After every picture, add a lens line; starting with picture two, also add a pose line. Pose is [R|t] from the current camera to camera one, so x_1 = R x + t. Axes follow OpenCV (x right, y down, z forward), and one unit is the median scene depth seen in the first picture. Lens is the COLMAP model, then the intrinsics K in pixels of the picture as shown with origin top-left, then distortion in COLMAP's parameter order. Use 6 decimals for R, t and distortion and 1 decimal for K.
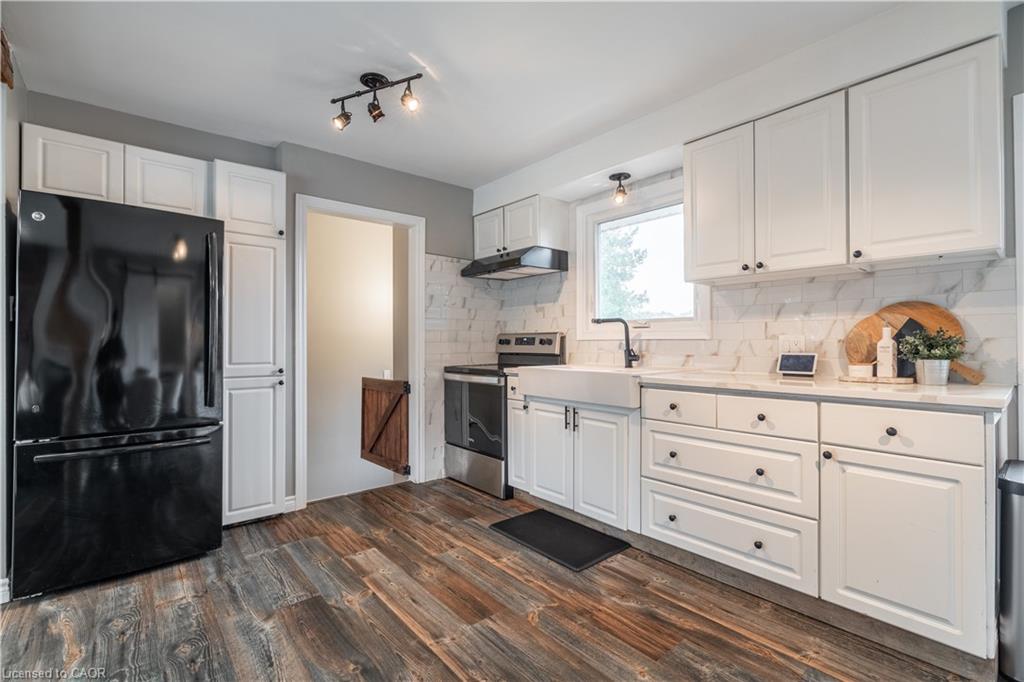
lens RADIAL K [[461.2, 0, 508.4], [0, 461.2, 339.9], [0, 0, 1]] dist [-0.003279, 0.000154]
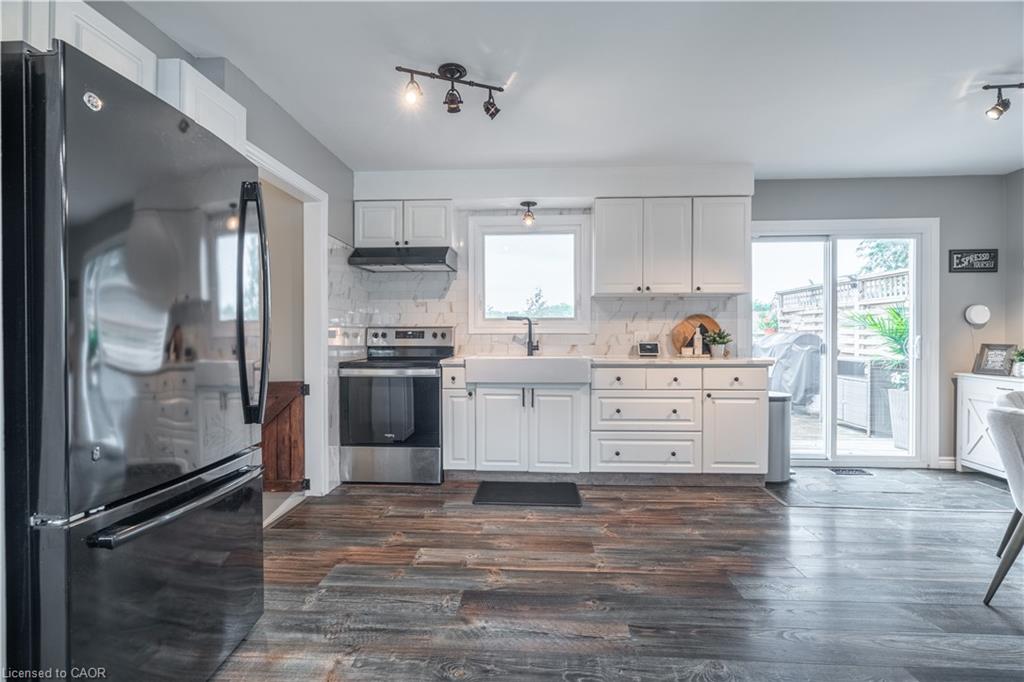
lens RADIAL K [[461.2, 0, 508.4], [0, 461.2, 339.9], [0, 0, 1]] dist [-0.003279, 0.000154]
pose [[0.686954, -0.004771, 0.726685, -0.874856], [-0.004616, 0.999930, 0.010929, 0.003793], [-0.726686, -0.010862, 0.686884, 0.211617]]
